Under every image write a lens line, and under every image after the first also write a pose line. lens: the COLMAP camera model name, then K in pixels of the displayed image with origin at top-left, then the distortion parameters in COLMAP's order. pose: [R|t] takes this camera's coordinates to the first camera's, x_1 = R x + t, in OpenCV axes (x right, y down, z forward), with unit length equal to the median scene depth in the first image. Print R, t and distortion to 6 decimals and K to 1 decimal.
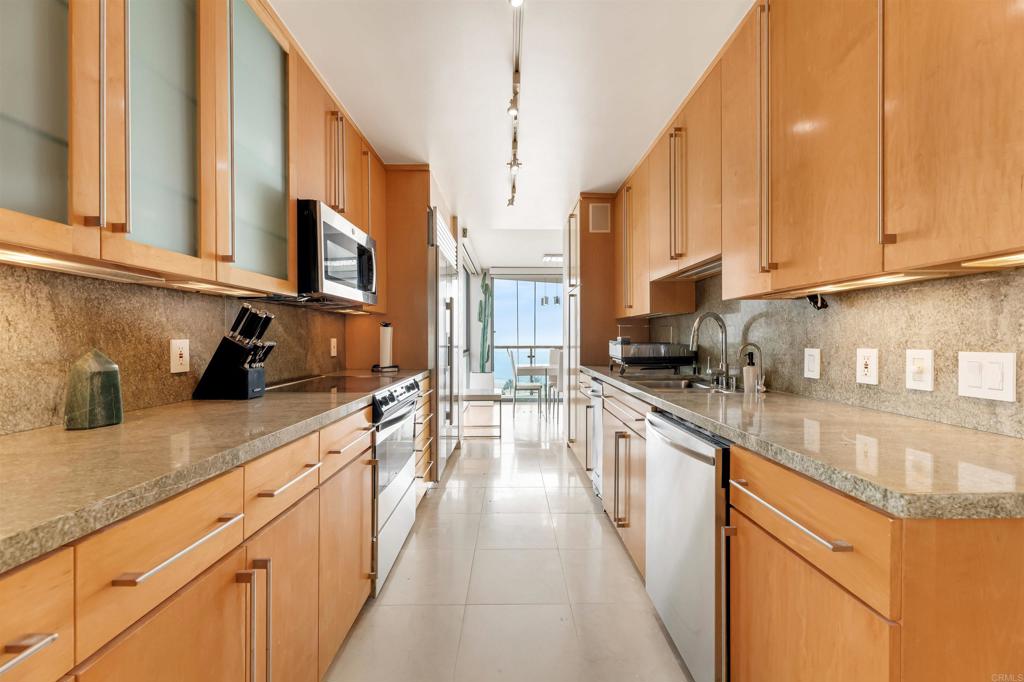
lens RADIAL K [[411.7, 0, 512.5], [0, 411.7, 338.3], [0, 0, 1]] dist [0.000815, 0.000317]
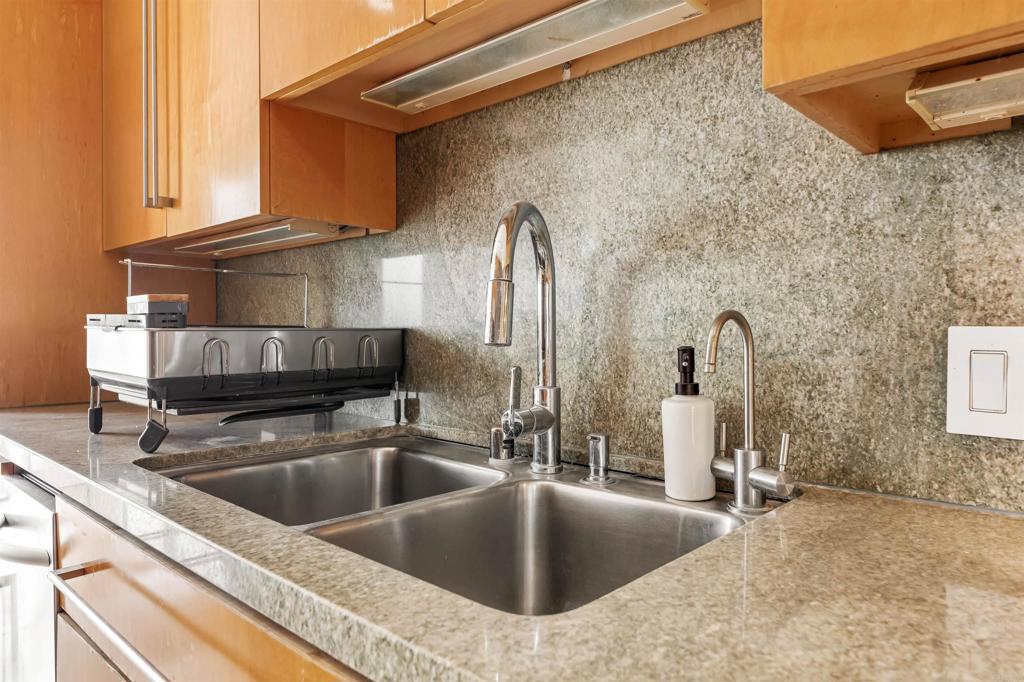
lens RADIAL K [[674.2, 0, 512.9], [0, 674.2, 335.6], [0, 0, 1]] dist [-0.001696, -0.000800]
pose [[0.686254, 0.001697, 0.727360, 0.120989], [-0.002721, 0.999996, 0.000234, 0.019057], [-0.727357, -0.002140, 0.686256, 0.563978]]
